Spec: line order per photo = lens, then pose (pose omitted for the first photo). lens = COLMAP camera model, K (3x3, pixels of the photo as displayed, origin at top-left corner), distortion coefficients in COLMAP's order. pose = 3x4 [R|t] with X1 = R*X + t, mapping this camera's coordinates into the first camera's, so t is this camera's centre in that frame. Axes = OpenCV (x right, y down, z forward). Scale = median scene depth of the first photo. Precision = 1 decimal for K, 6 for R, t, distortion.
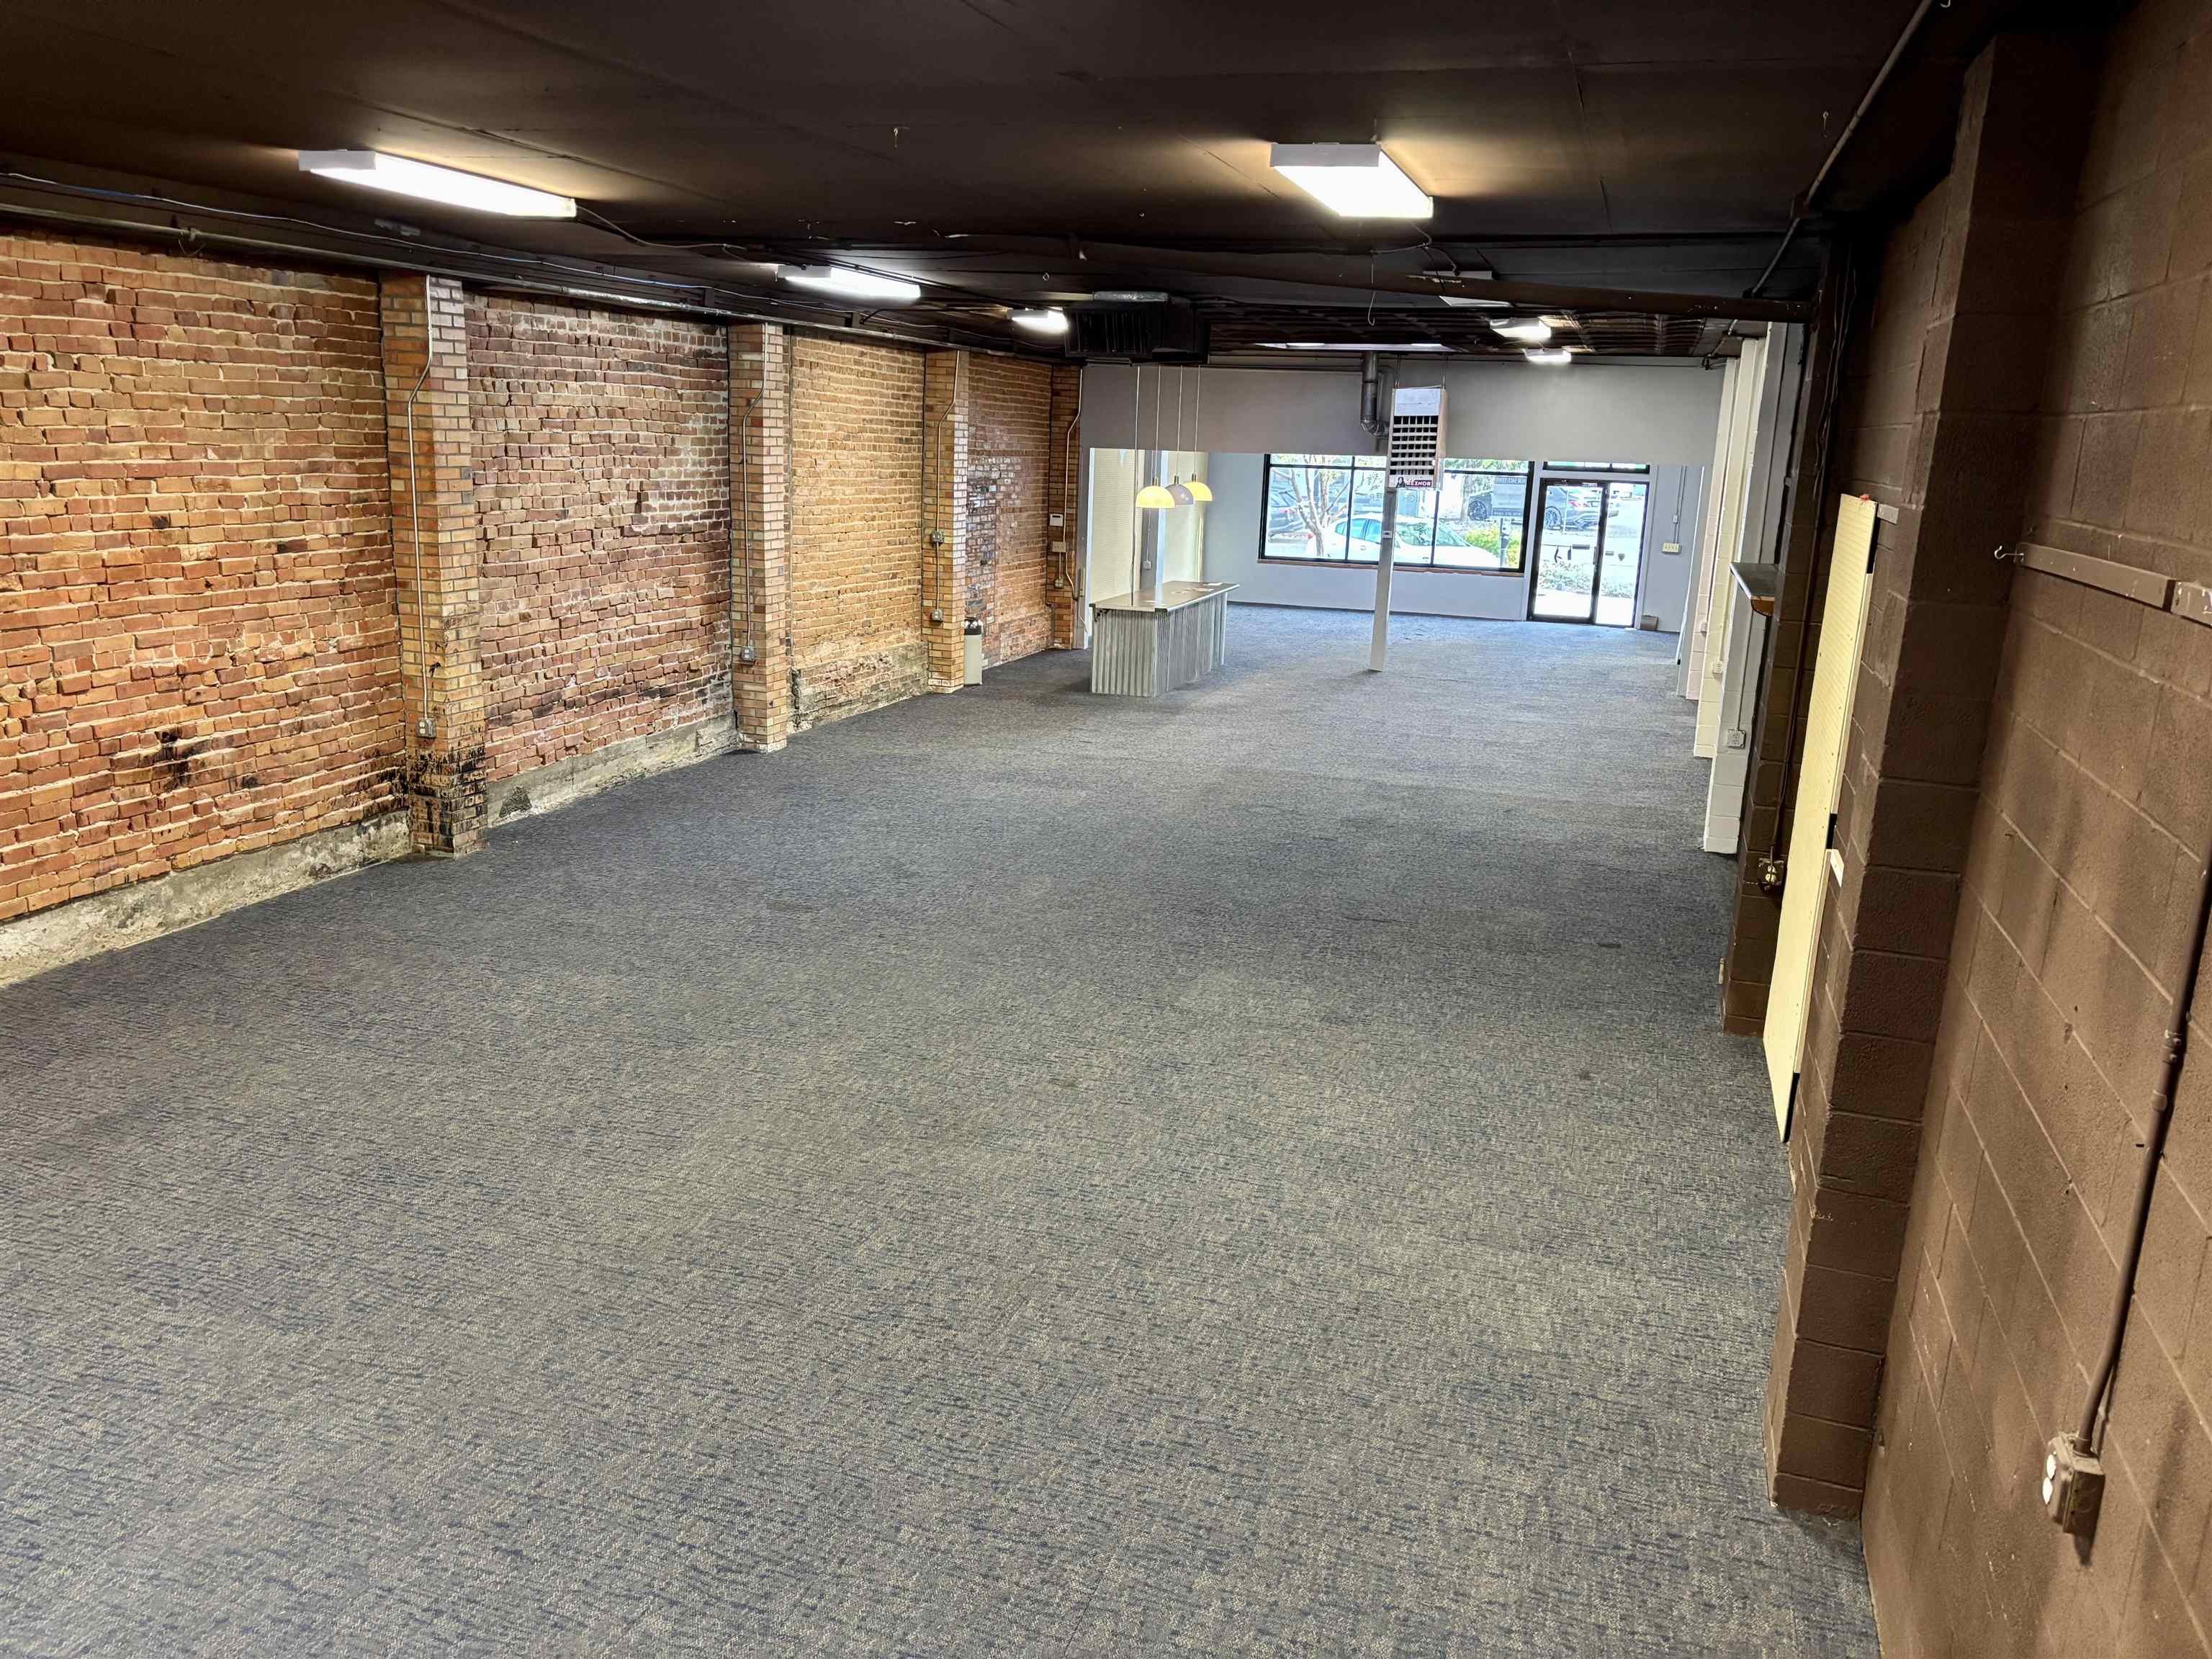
lens RADIAL K [[1672.0, 0, 1119.6], [0, 1672.0, 822.9], [0, 0, 1]] dist [0.039850, -0.032382]
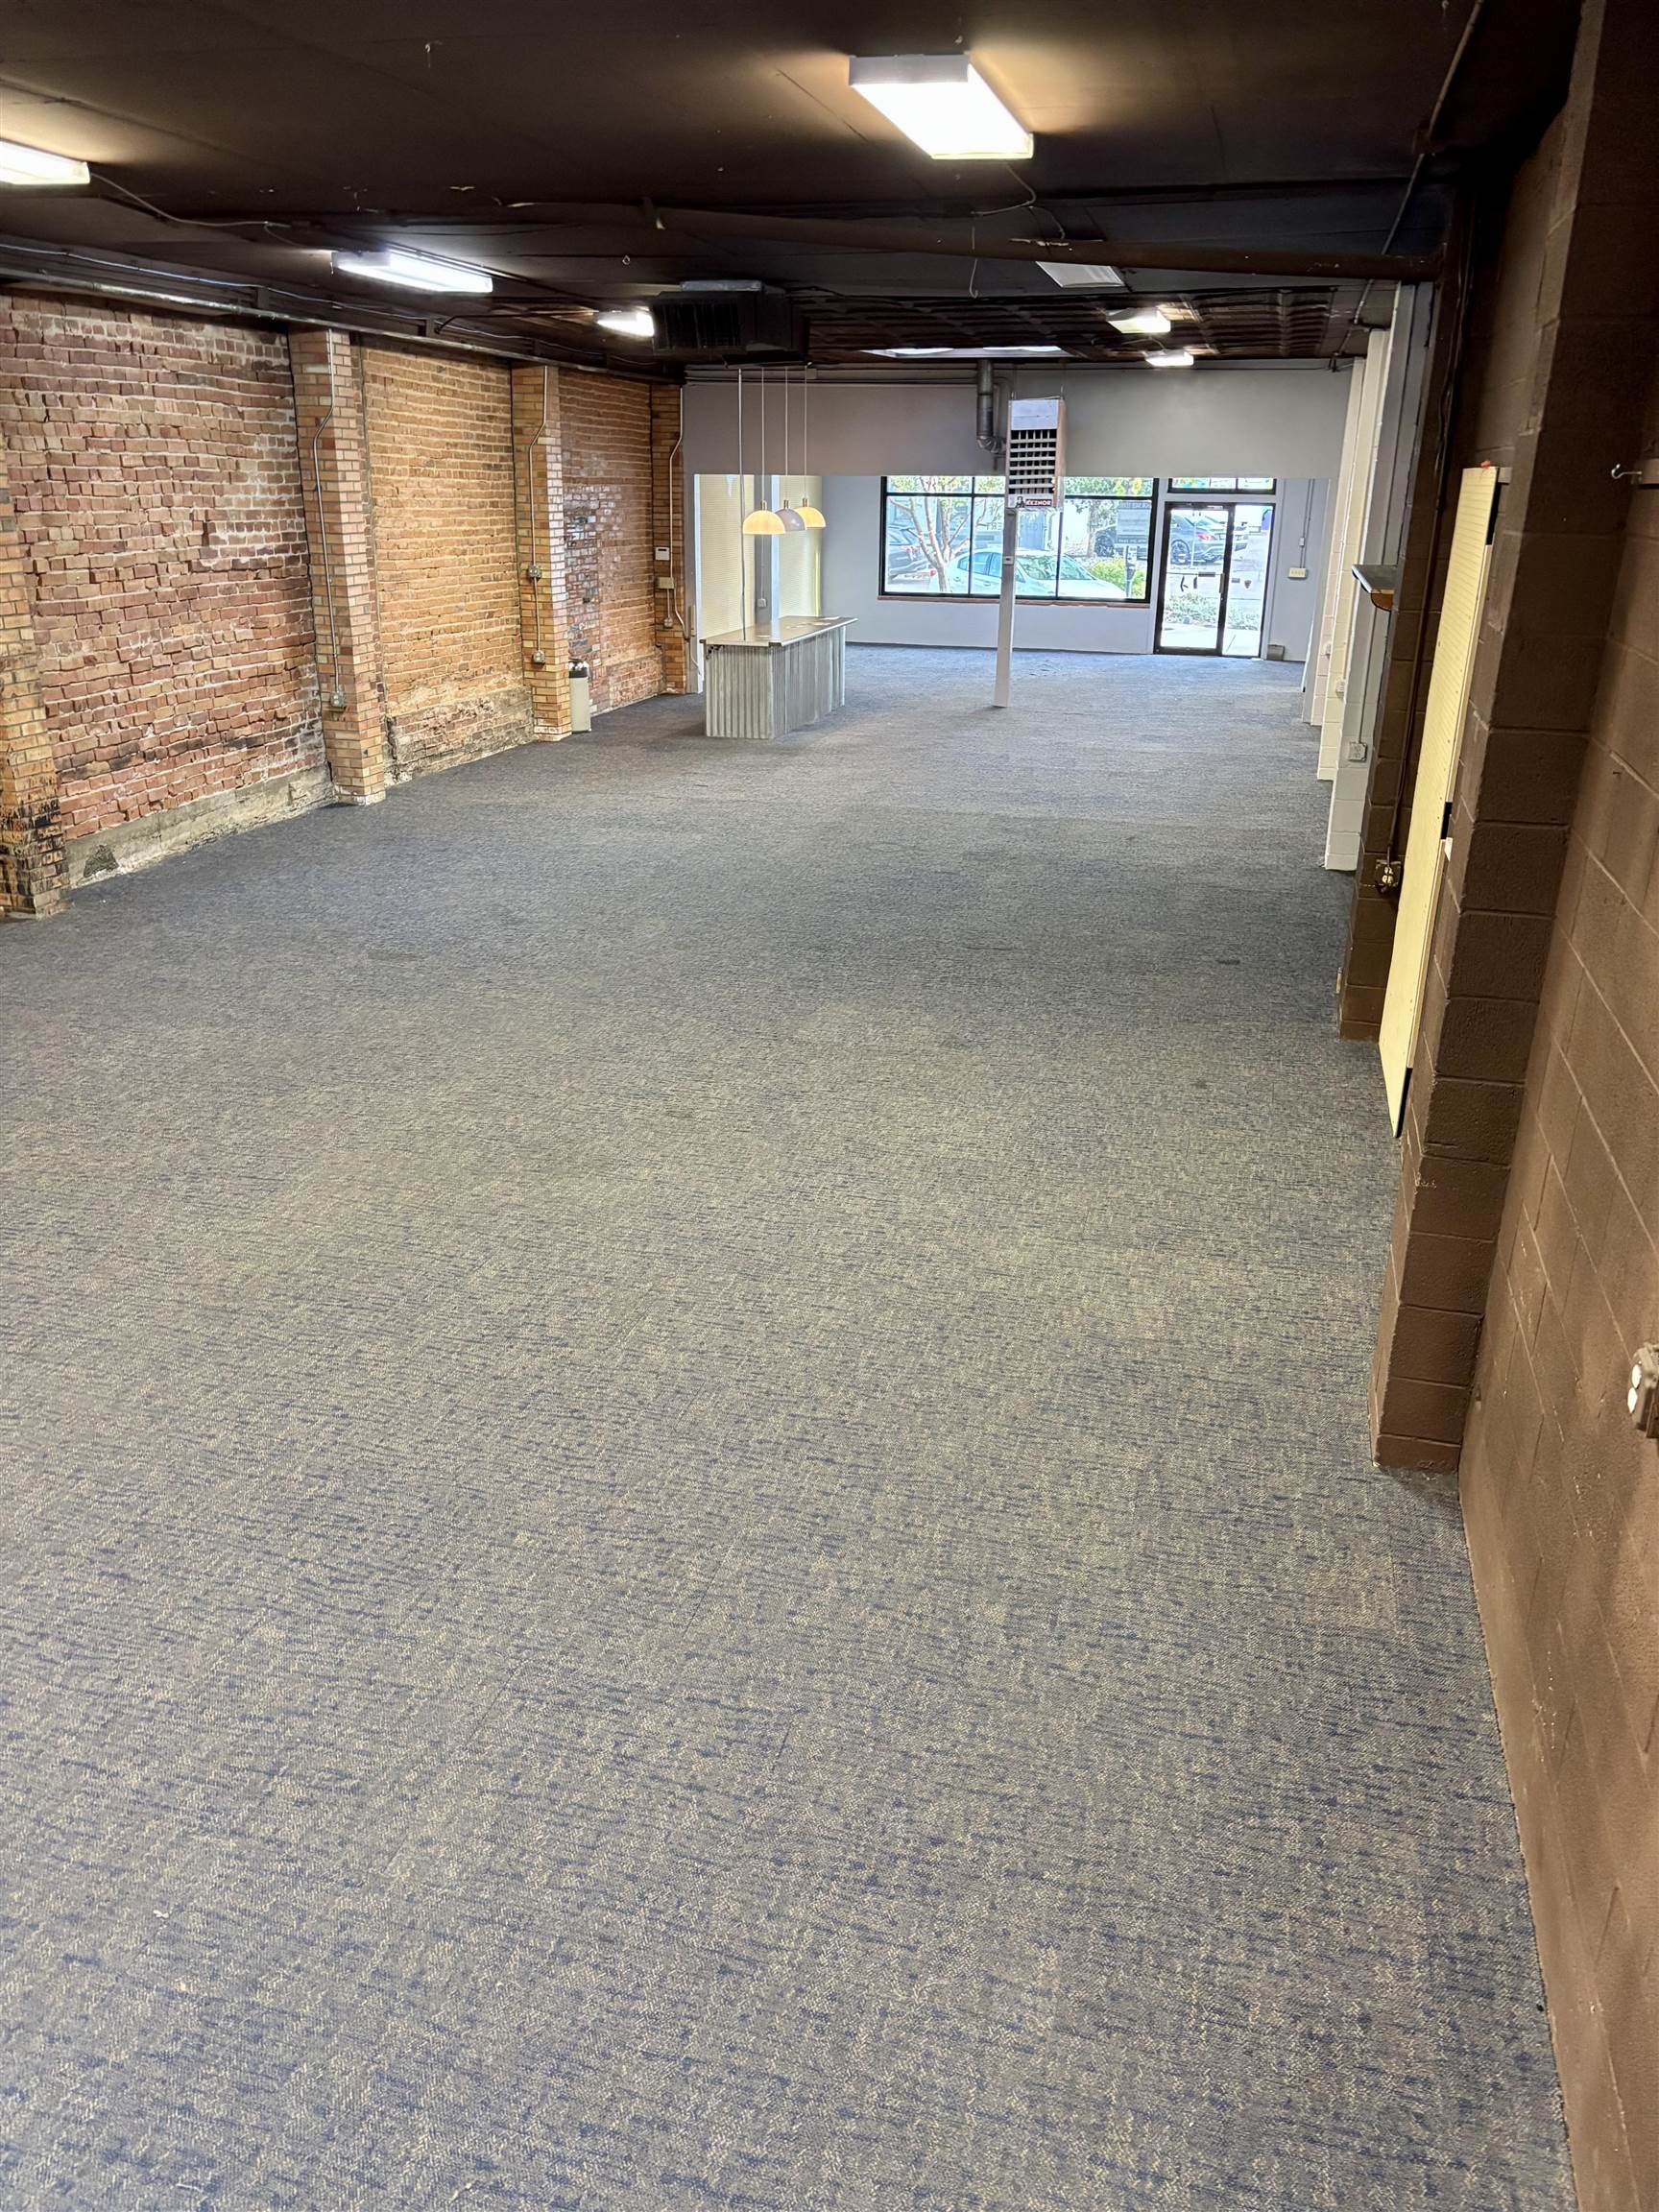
lens RADIAL K [[1672.0, 0, 843.8], [0, 1672.0, 1112.6], [0, 0, 1]] dist [0.039850, -0.032382]
pose [[0.997900, -0.042436, 0.048928, 0.013290], [0.035565, 0.990395, 0.133617, 0.024192], [-0.054128, -0.131596, 0.989825, 0.019410]]
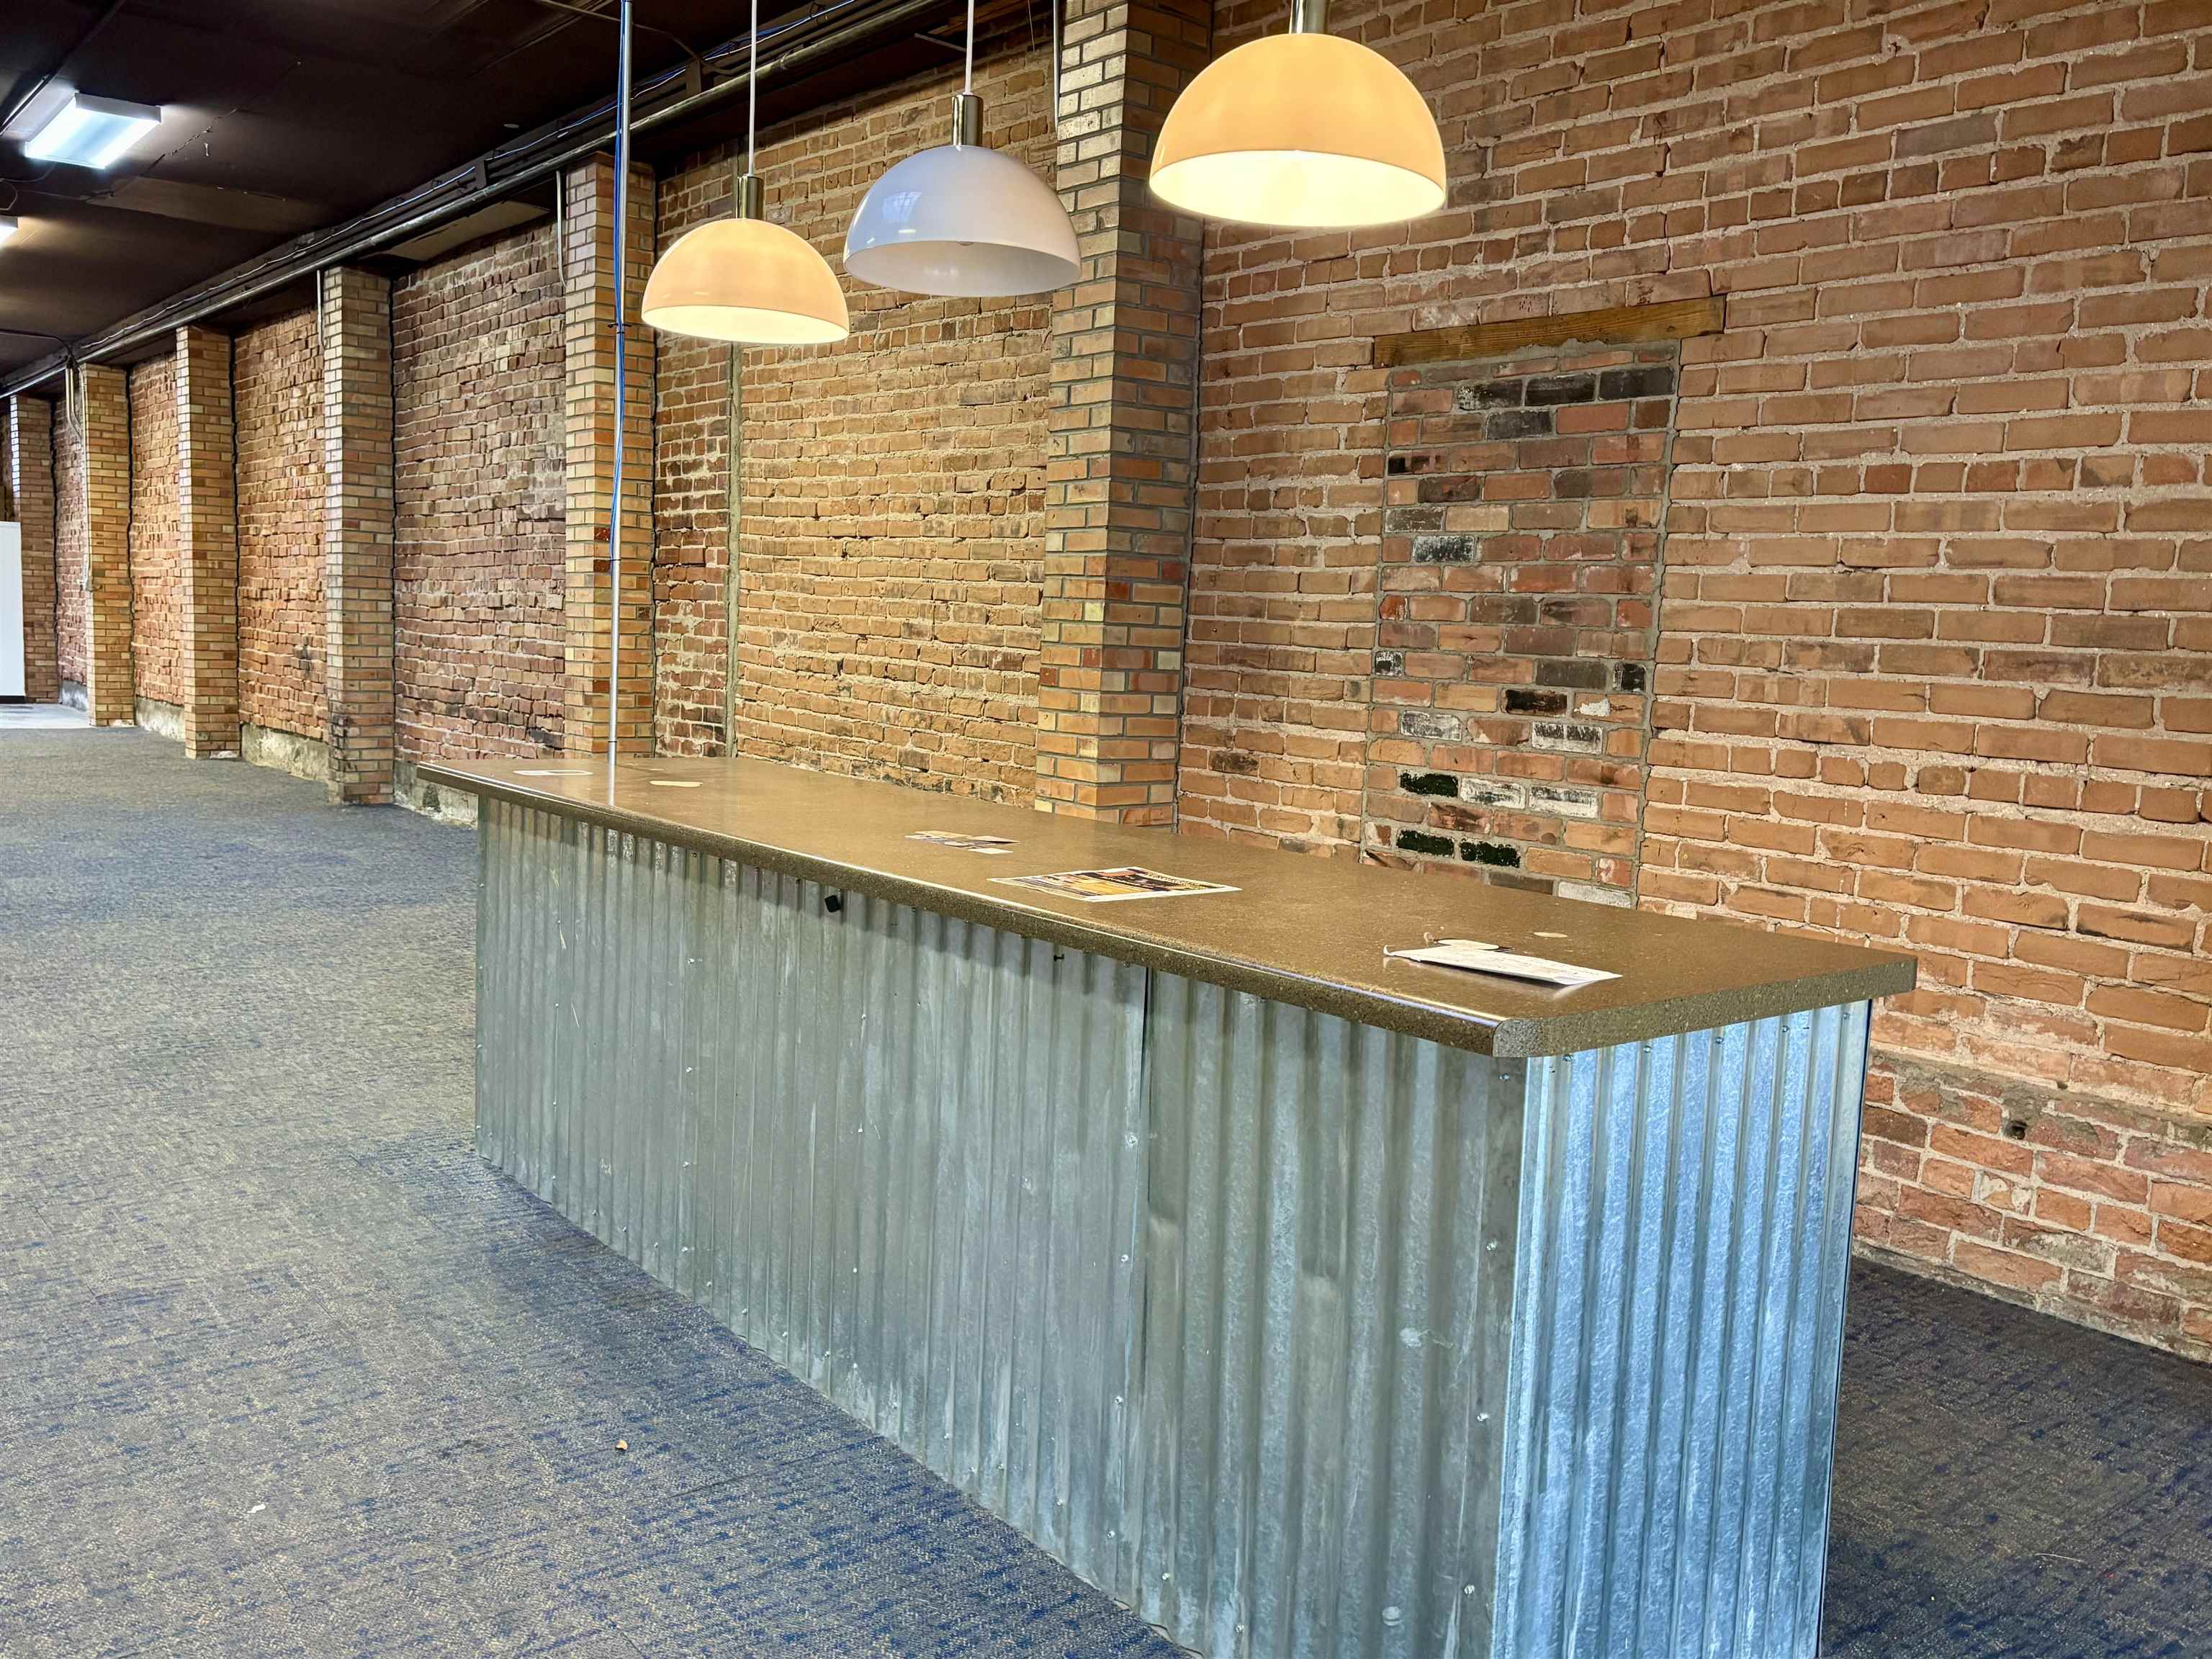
lens RADIAL K [[1798.2, 0, 1104.3], [0, 1798.2, 818.4], [0, 0, 1]] dist [0.035215, -0.018909]
pose [[-0.549210, 0.019872, -0.835448, 0.402987], [-0.257991, 0.946853, 0.192121, -0.426451], [0.794864, 0.321053, -0.514894, 2.666438]]
